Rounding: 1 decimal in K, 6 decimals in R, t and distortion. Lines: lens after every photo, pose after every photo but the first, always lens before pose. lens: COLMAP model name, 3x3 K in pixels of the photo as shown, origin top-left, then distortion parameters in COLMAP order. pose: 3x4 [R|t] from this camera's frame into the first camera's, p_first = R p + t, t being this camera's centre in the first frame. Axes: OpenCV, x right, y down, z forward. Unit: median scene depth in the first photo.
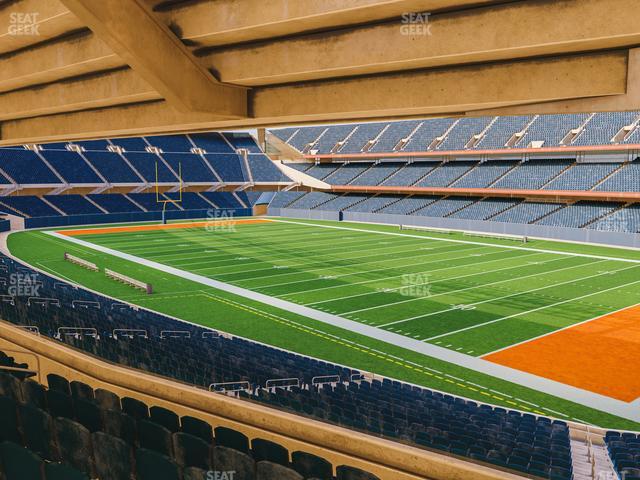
lens RADIAL K [[568.4, 0, 320.3], [0, 568.4, 235.2], [0, 0, 1]] dist [0.001183, -0.003440]
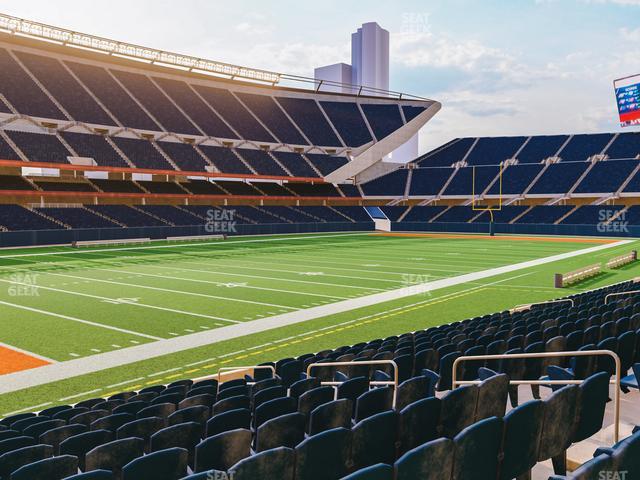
lens RADIAL K [[568.4, 0, 325.4], [0, 568.4, 239.2], [0, 0, 1]] dist [0.001183, -0.003440]
pose [[0.233497, 0.051318, -0.971002, 0.500342], [-0.104122, 0.994184, 0.027505, -0.010761], [0.966767, 0.094680, 0.237483, 0.509079]]
